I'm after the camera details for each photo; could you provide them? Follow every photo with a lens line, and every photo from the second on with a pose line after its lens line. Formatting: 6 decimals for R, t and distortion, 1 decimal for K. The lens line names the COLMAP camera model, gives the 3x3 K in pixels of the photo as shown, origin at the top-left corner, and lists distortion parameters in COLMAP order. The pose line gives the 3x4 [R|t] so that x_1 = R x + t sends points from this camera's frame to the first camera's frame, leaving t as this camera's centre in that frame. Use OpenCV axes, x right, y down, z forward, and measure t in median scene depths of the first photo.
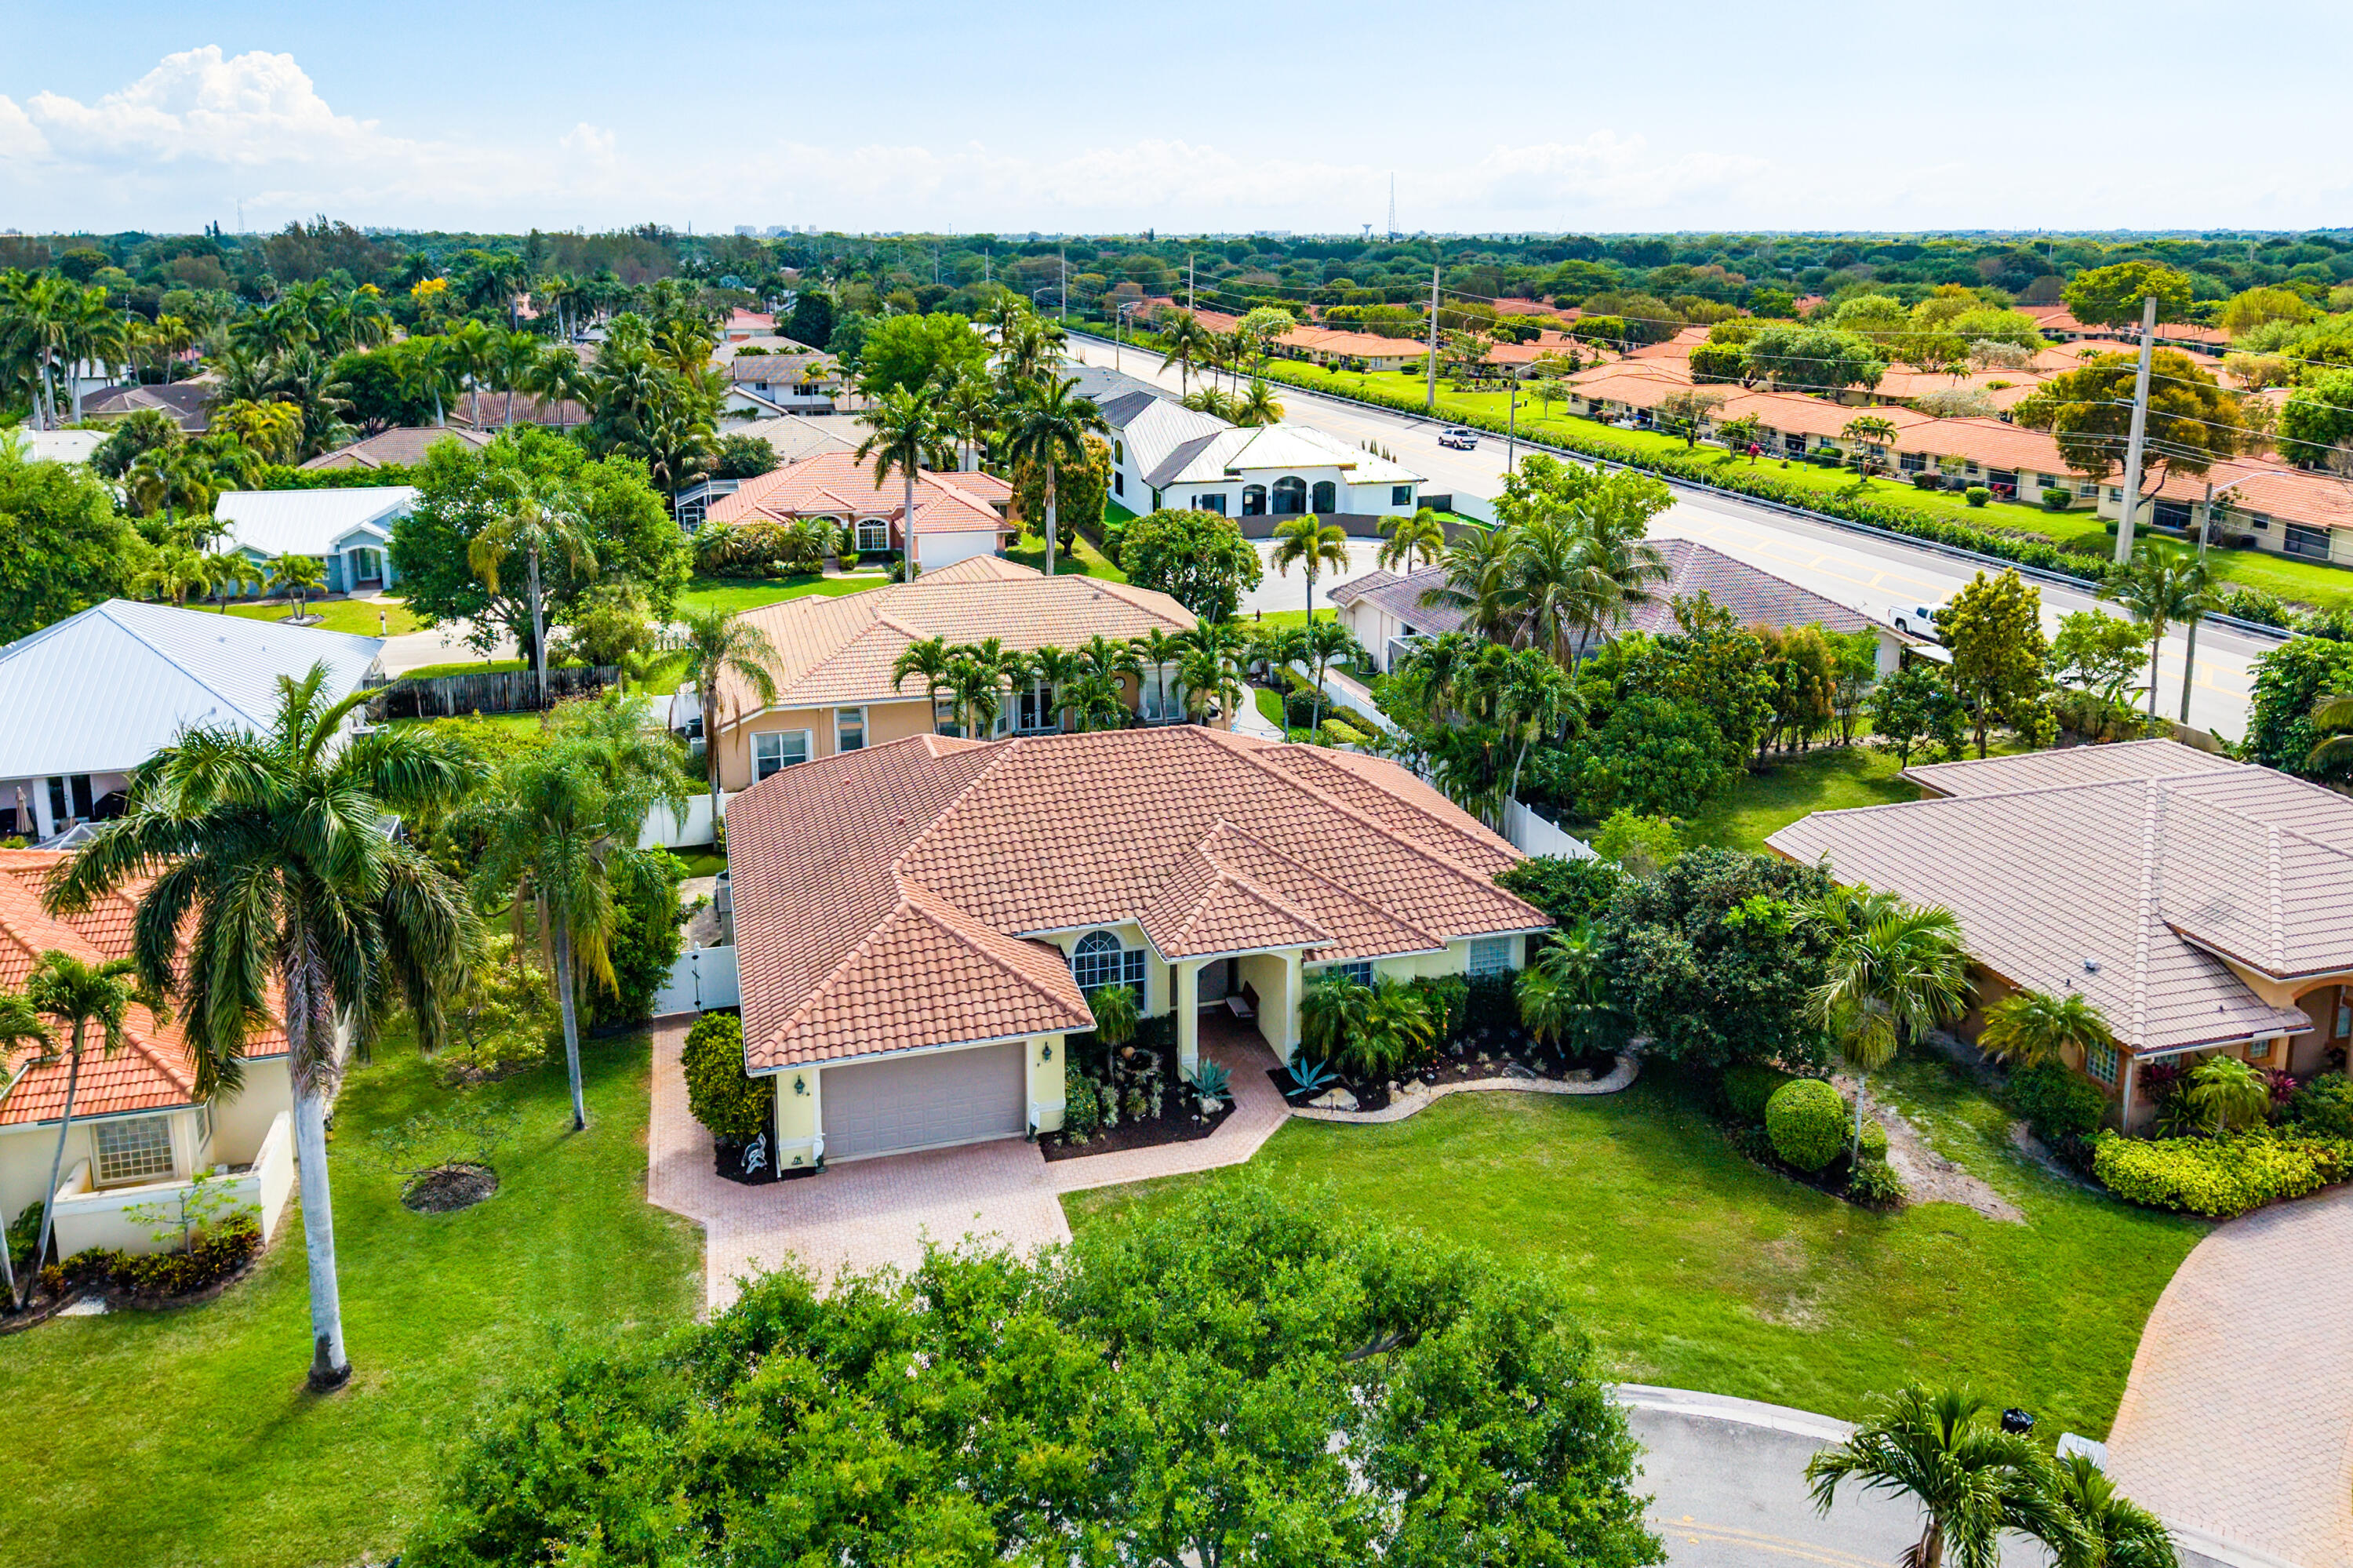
lens RADIAL K [[1697.9, 0, 1193.9], [0, 1697.9, 638.1], [0, 0, 1]] dist [0.012798, -0.020854]
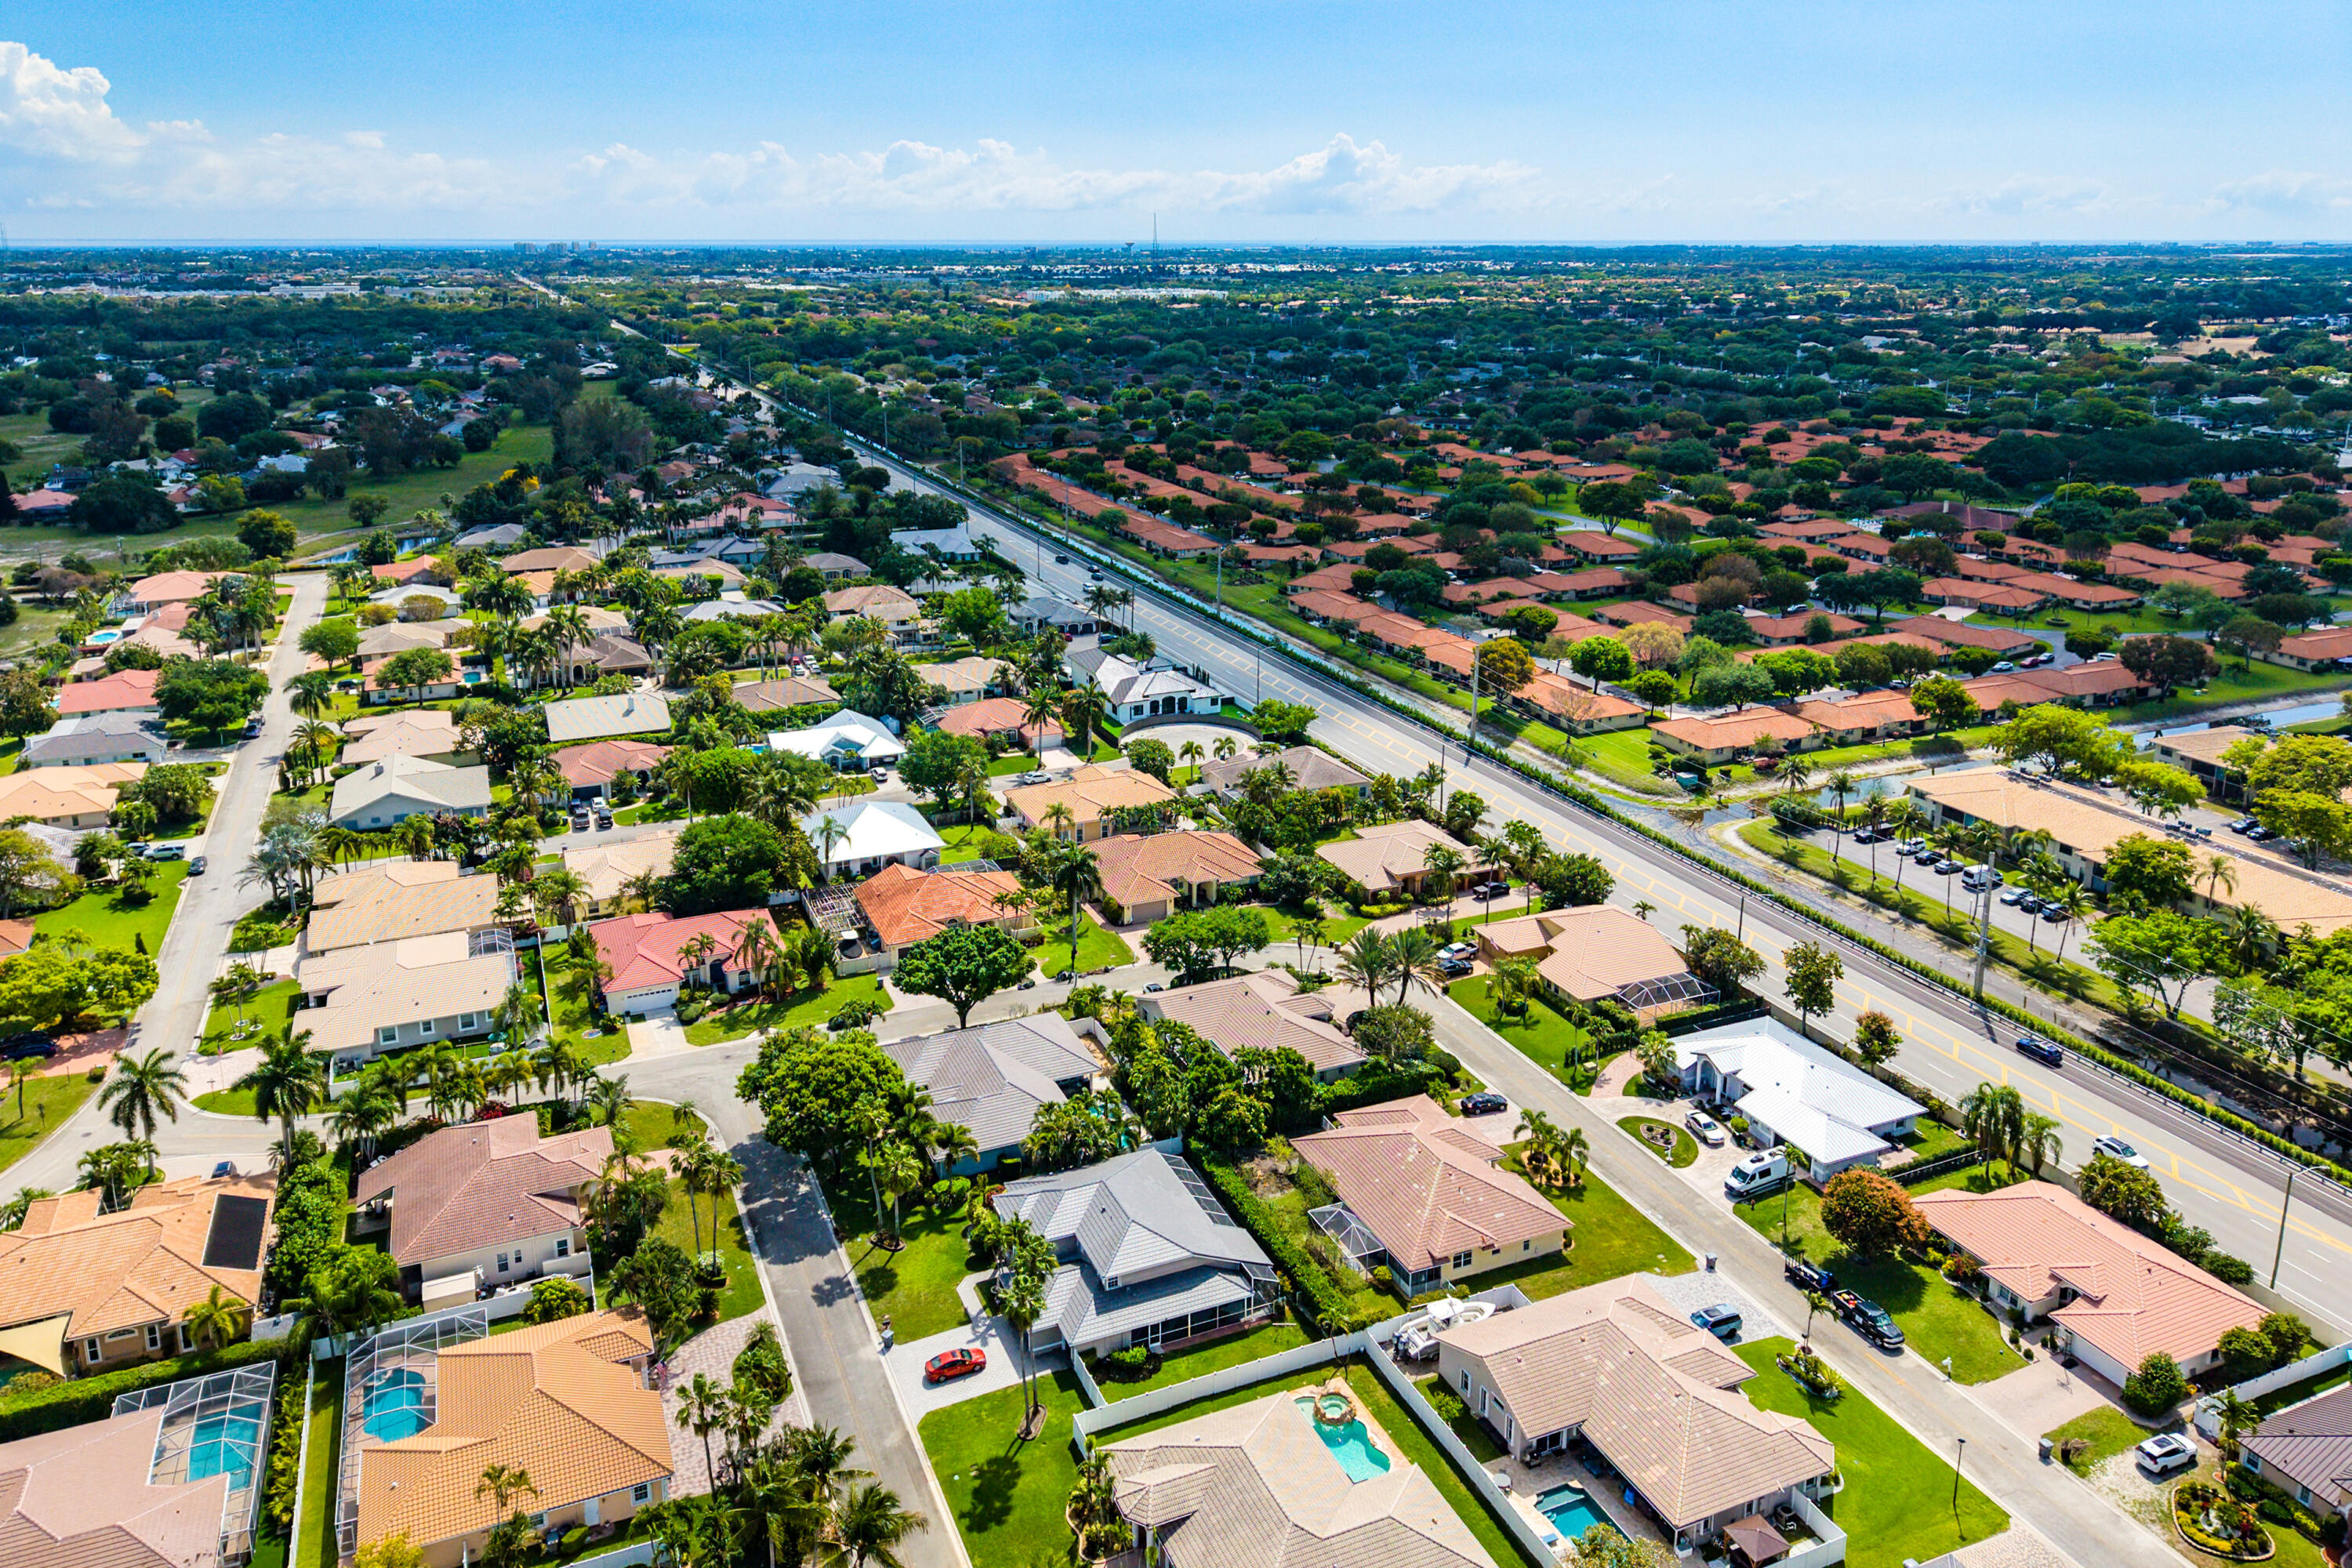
lens RADIAL K [[1697.1, 0, 1179.0], [0, 1697.1, 783.8], [0, 0, 1]] dist [0.012798, -0.020854]
pose [[0.990999, -0.037791, 0.128427, -0.468300], [0.024385, 0.994237, 0.104398, -0.429912], [-0.131633, -0.100327, 0.986209, -2.690291]]
